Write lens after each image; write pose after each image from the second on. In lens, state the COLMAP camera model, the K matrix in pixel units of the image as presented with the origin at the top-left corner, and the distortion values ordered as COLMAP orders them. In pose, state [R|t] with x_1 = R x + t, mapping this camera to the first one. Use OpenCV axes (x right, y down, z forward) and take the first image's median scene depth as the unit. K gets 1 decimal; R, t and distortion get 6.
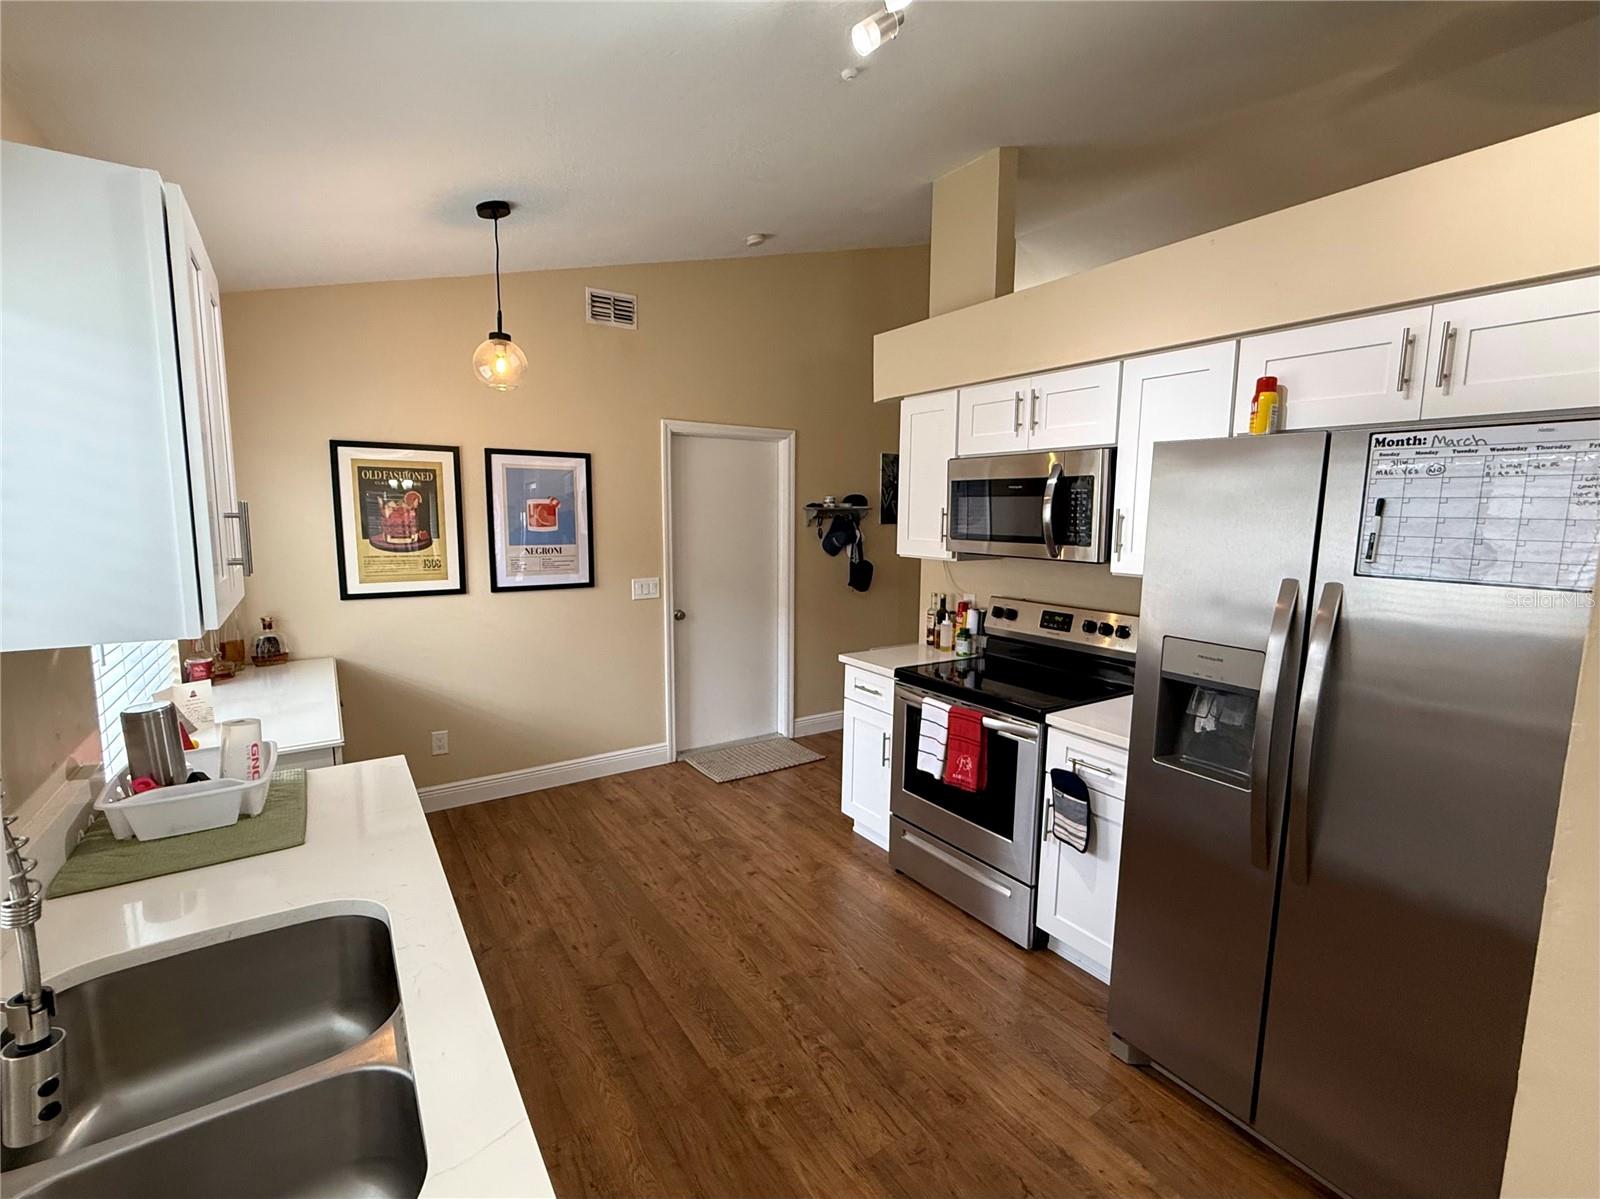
lens RADIAL K [[686.9, 0, 797.2], [0, 686.9, 600.6], [0, 0, 1]] dist [-0.004074, -0.000236]
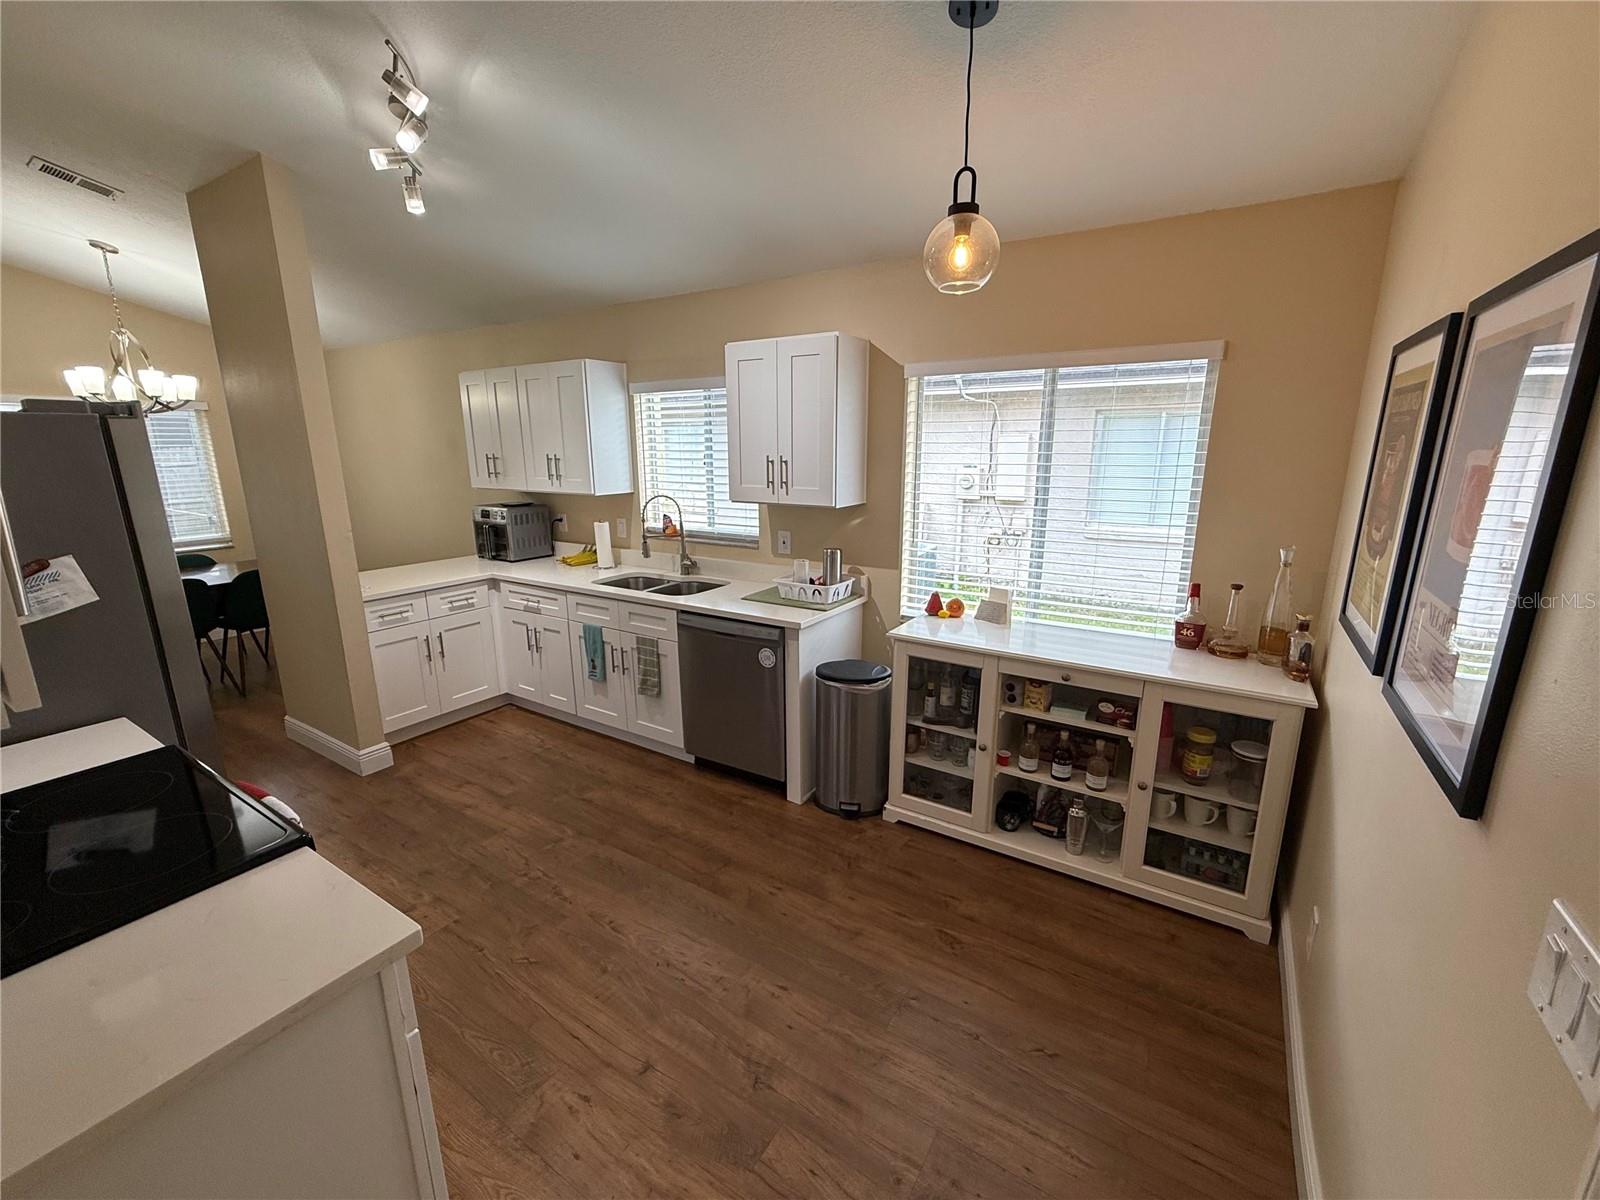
lens RADIAL K [[653.2, 0, 797.6], [0, 653.2, 600.4], [0, 0, 1]] dist [0.002498, 0.000515]
pose [[-0.913511, 0.100153, -0.394293, 0.000214], [-0.049056, 0.935030, 0.351159, -0.252768], [0.403845, 0.340130, -0.849247, 1.680670]]
